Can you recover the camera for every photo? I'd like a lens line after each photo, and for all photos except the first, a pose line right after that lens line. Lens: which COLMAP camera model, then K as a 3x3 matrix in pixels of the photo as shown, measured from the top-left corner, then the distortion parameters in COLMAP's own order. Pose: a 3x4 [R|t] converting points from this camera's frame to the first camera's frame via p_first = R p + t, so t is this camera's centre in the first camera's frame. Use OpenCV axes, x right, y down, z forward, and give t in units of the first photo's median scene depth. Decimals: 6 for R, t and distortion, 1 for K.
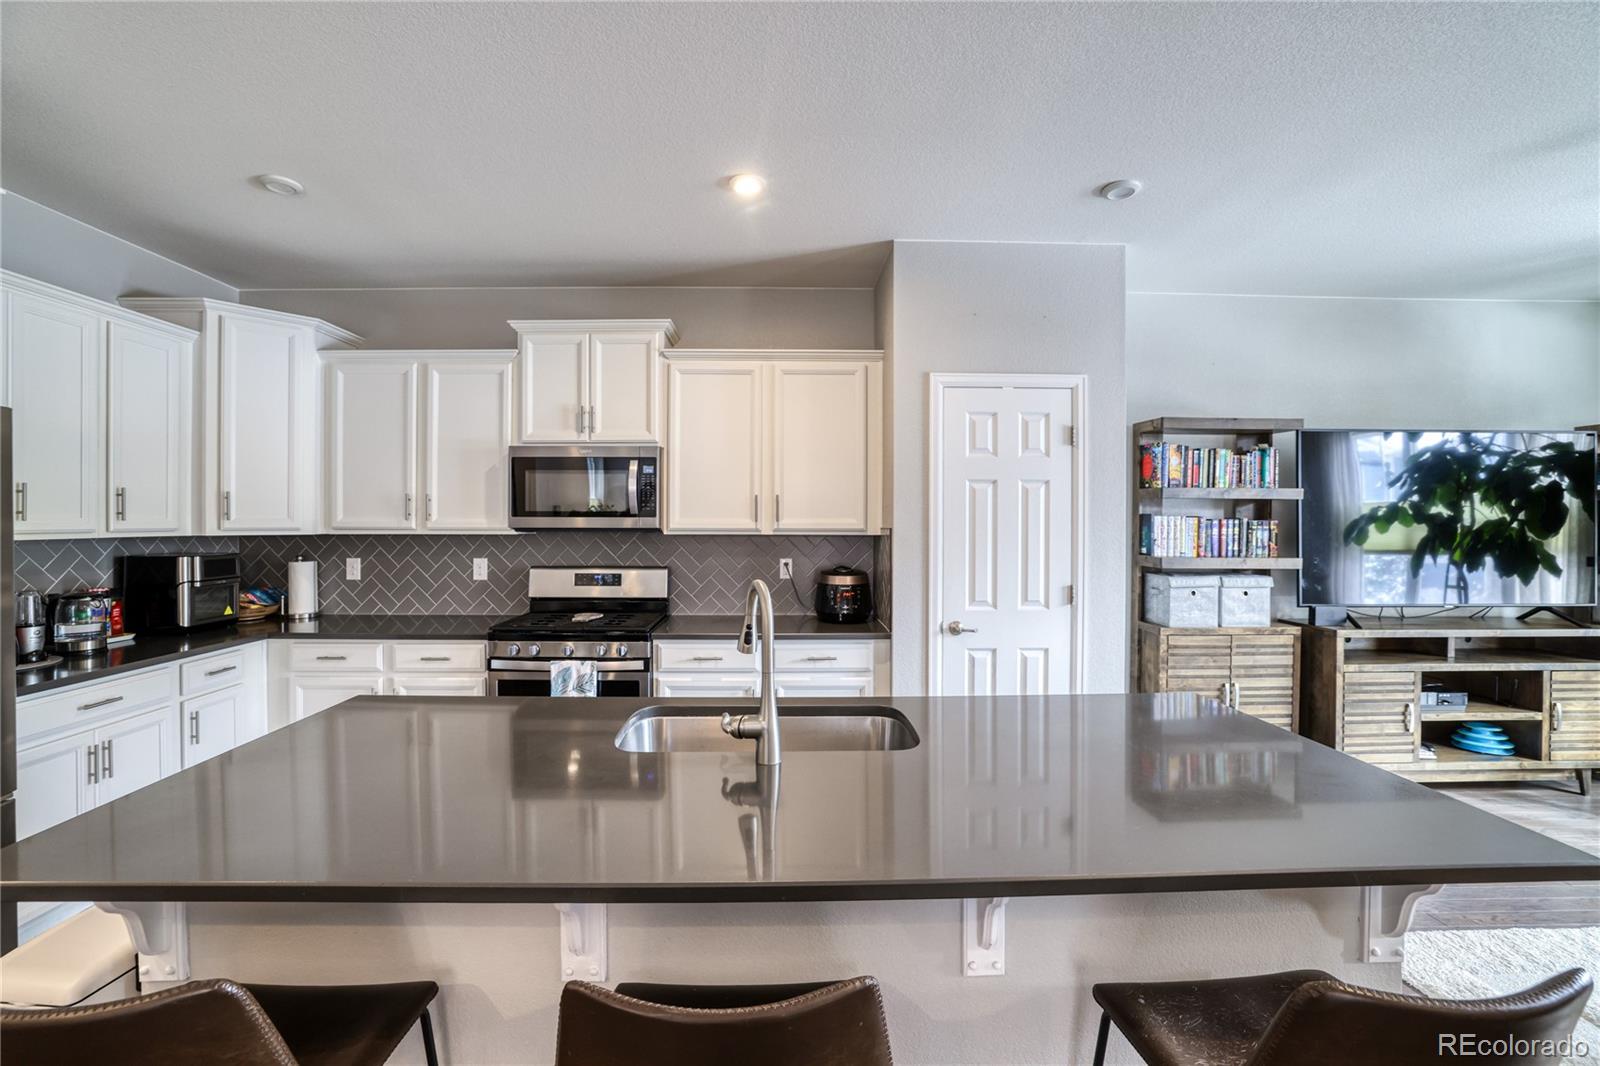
lens RADIAL K [[692.0, 0, 788.6], [0, 692.0, 522.7], [0, 0, 1]] dist [-0.039648, 0.011273]
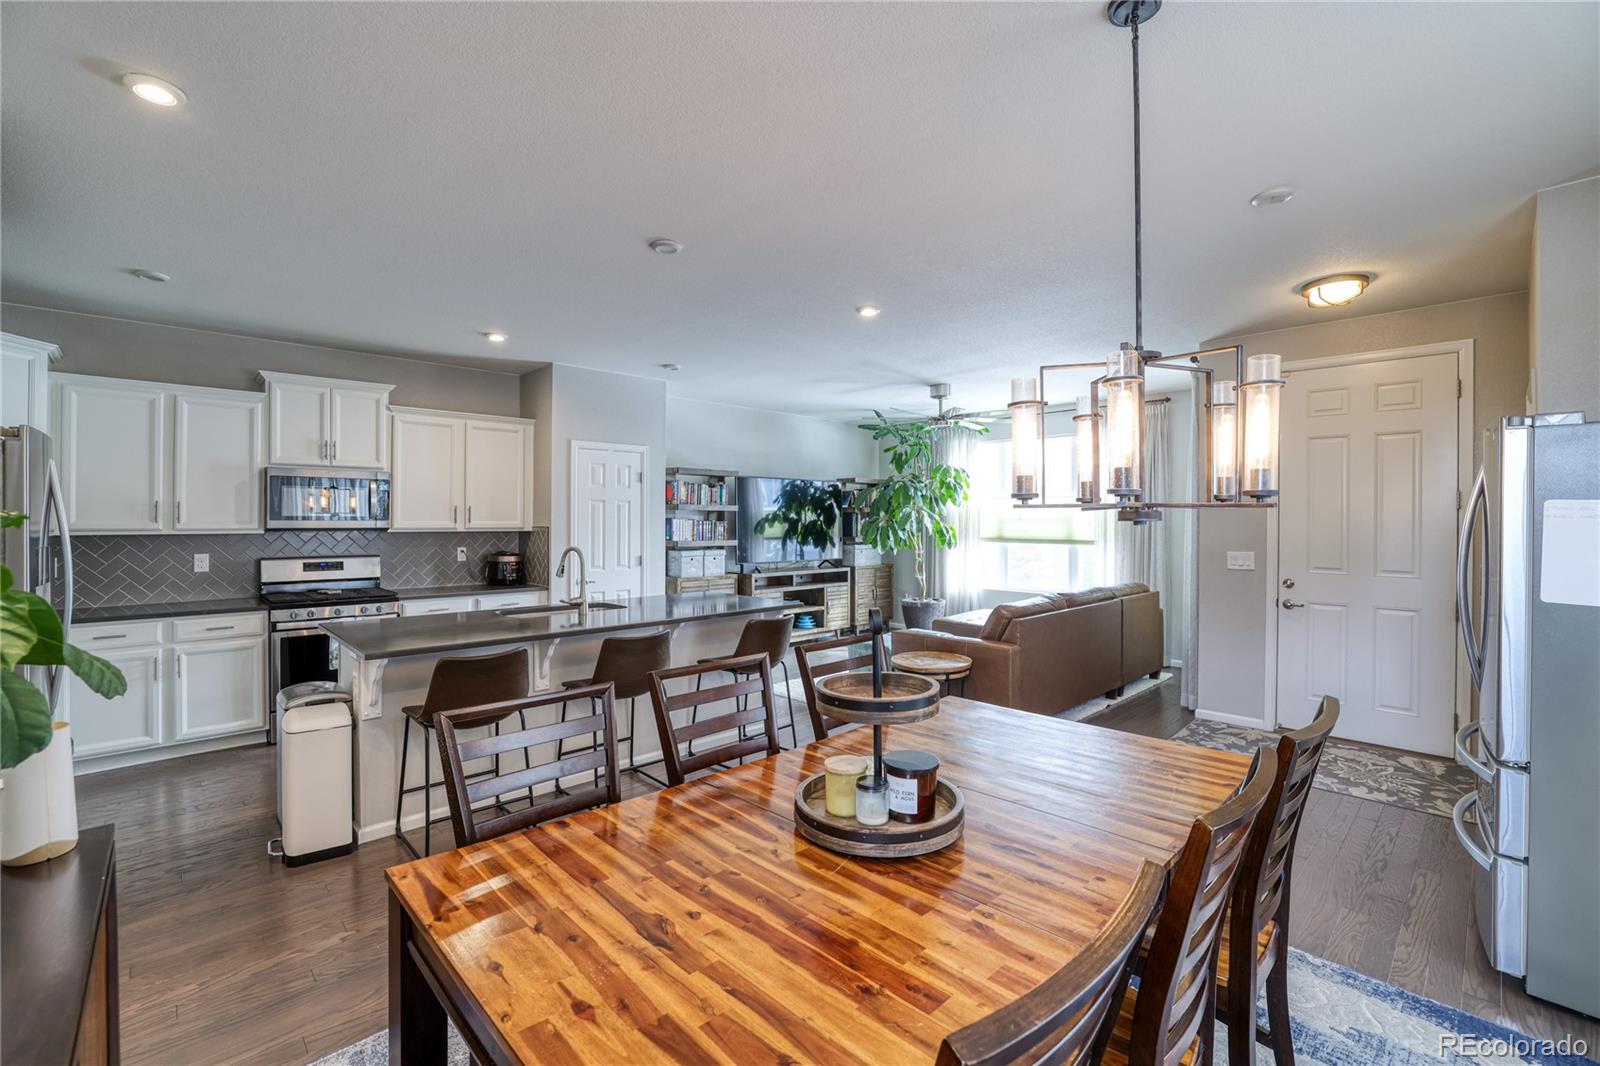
lens RADIAL K [[692.0, 0, 793.4], [0, 692.0, 516.6], [0, 0, 1]] dist [-0.039648, 0.011273]
pose [[0.735848, 0.002509, 0.677142, -0.529409], [0.003611, 0.999964, -0.007629, -0.001308], [-0.677137, 0.008059, 0.735813, -0.644932]]
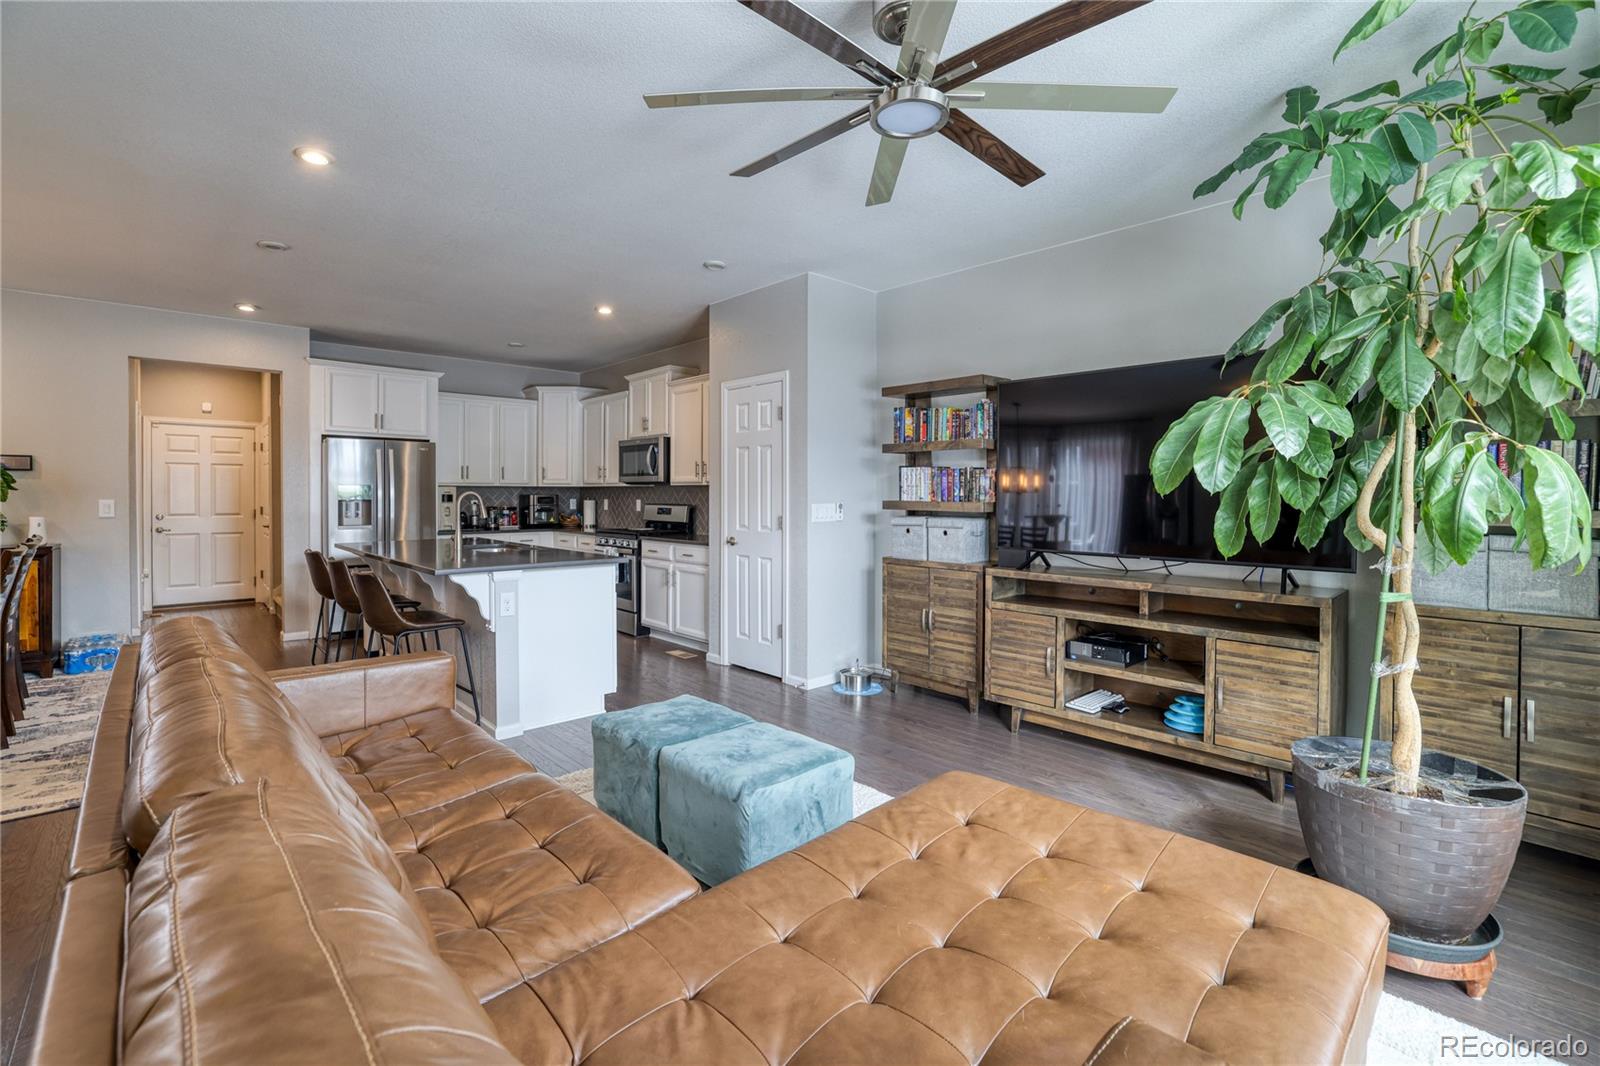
lens RADIAL K [[692.0, 0, 789.8], [0, 692.0, 499.3], [0, 0, 1]] dist [-0.039648, 0.011273]
pose [[0.669057, 0.006768, -0.743181, 1.370280], [-0.006679, 0.999973, 0.003094, 0.046102], [0.743182, 0.002893, 0.669084, 0.029443]]
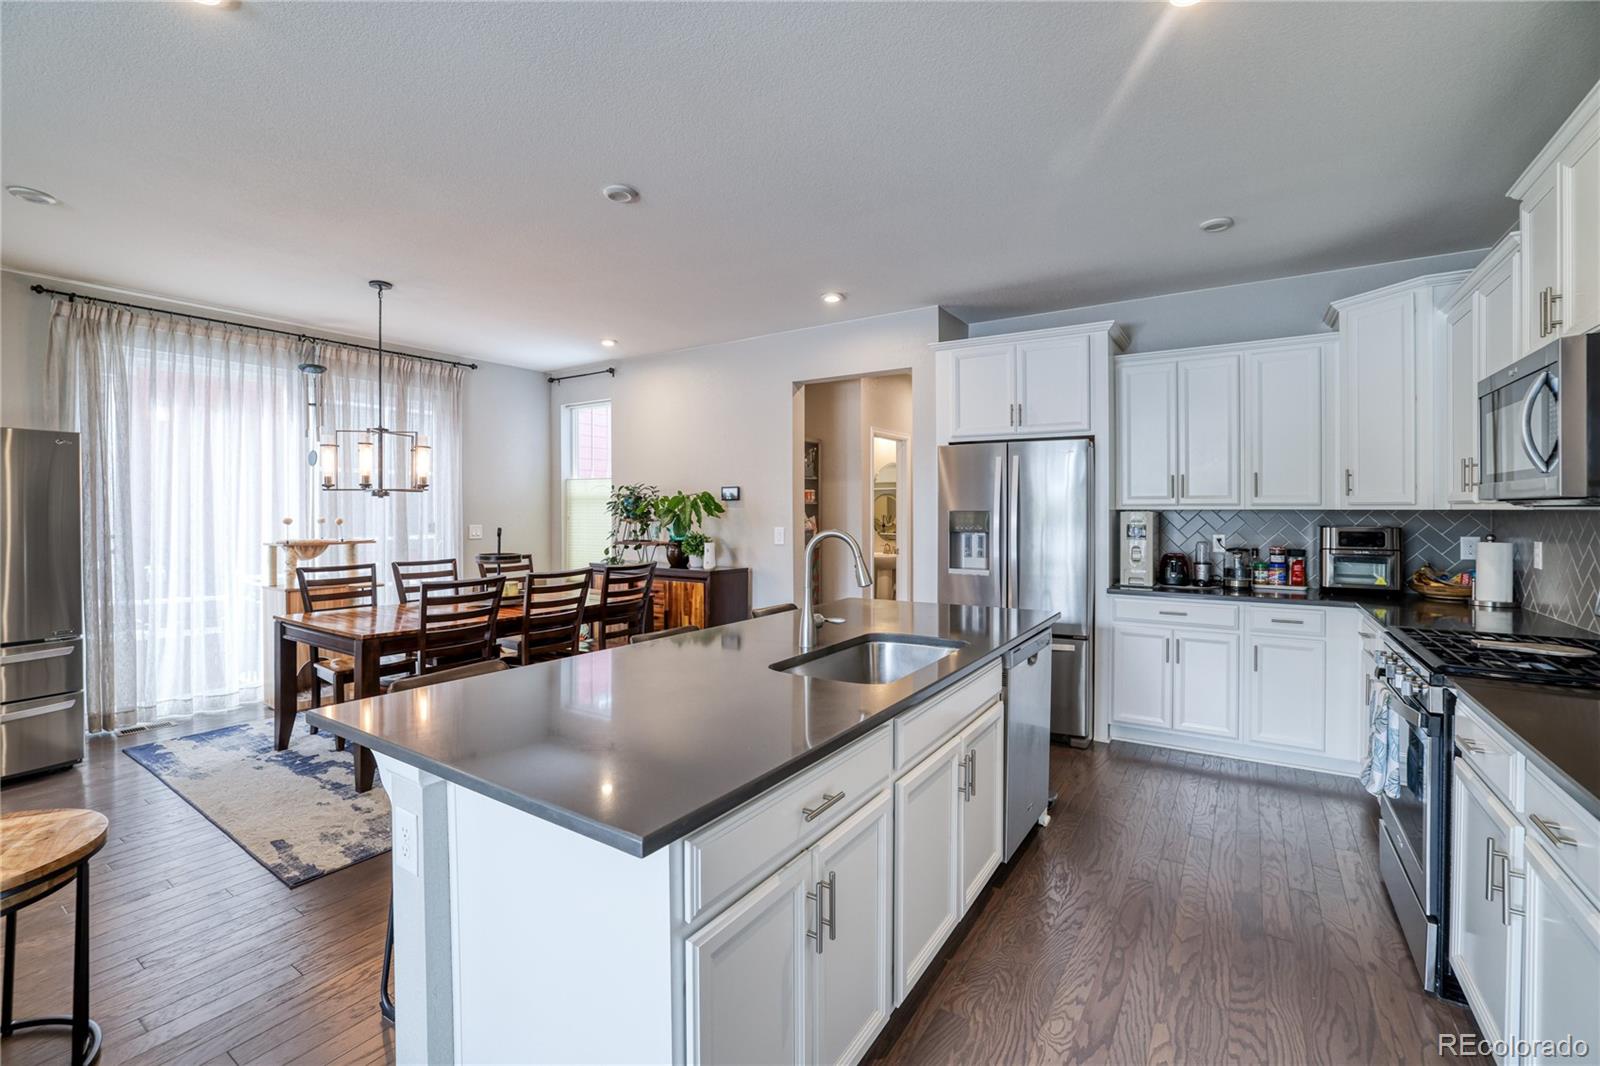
lens RADIAL K [[692.0, 0, 785.4], [0, 692.0, 512.7], [0, 0, 1]] dist [-0.039648, 0.011273]
pose [[-0.568027, 0.006298, -0.822986, 0.545731], [-0.004313, 0.999934, 0.010629, 0.014484], [0.822998, 0.009587, -0.567963, 0.780582]]
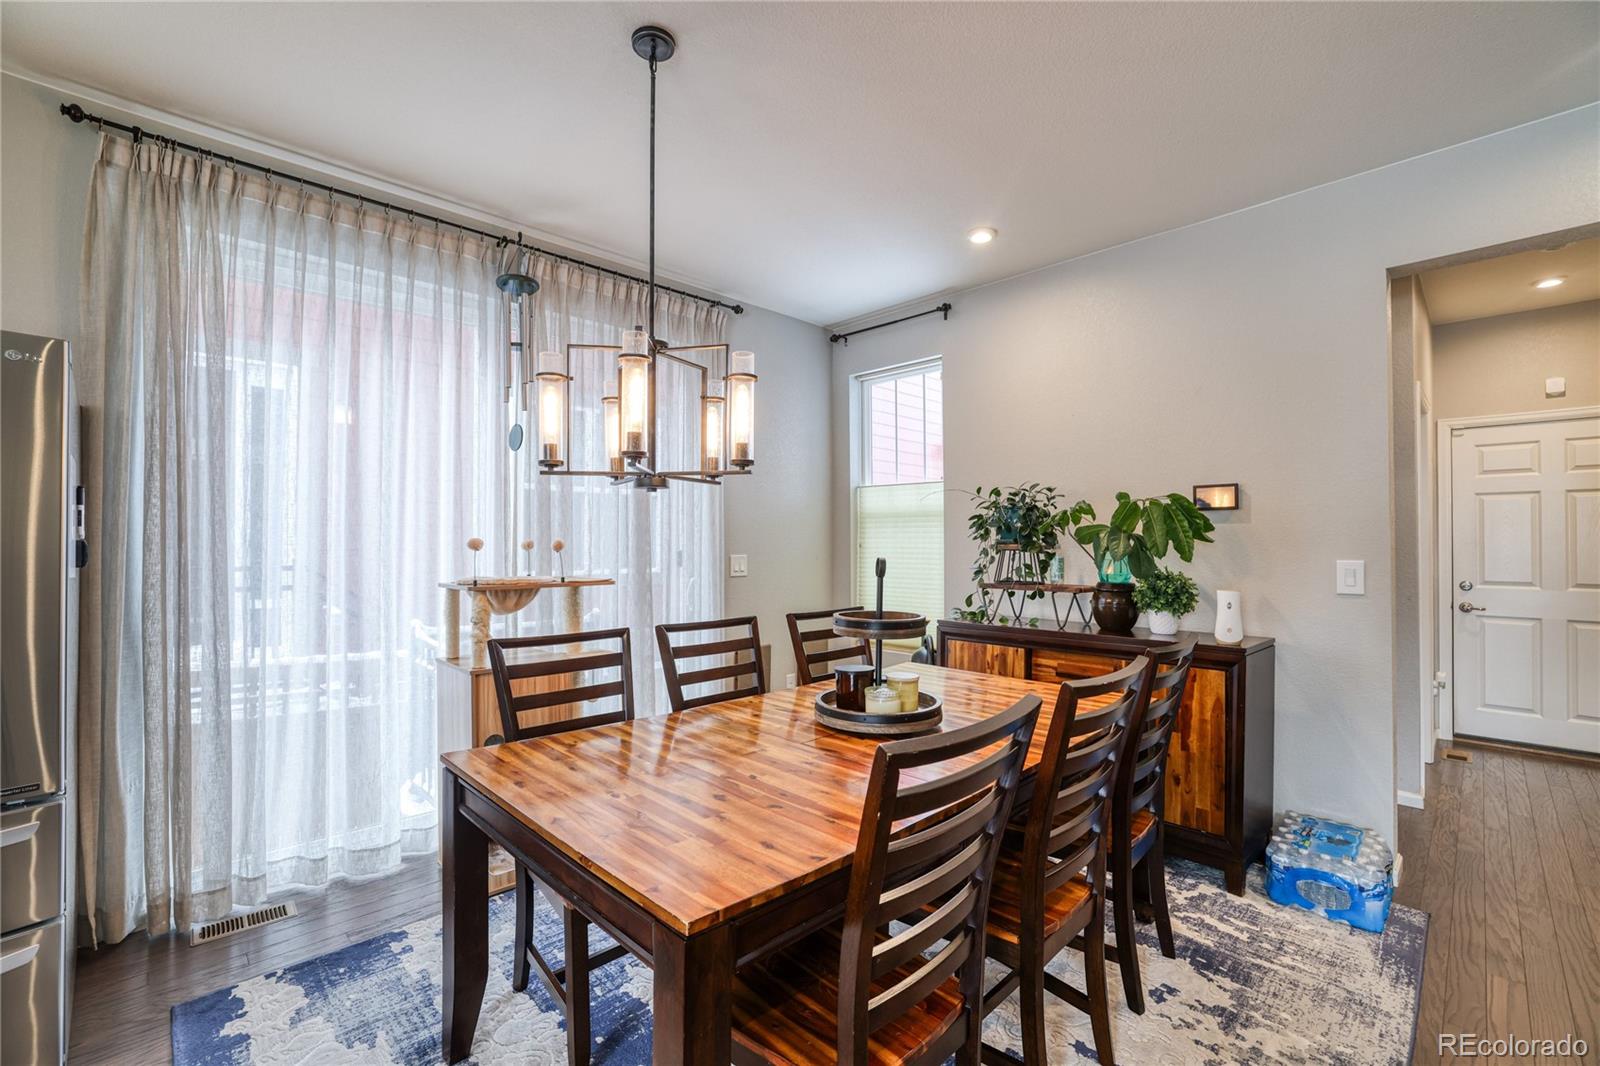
lens RADIAL K [[692.0, 0, 788.7], [0, 692.0, 534.6], [0, 0, 1]] dist [-0.039648, 0.011273]
pose [[-0.726585, -0.008753, -0.687021, 0.276957], [-0.007947, 0.999959, -0.004336, 0.040327], [0.687031, 0.002309, -0.726625, 0.017859]]
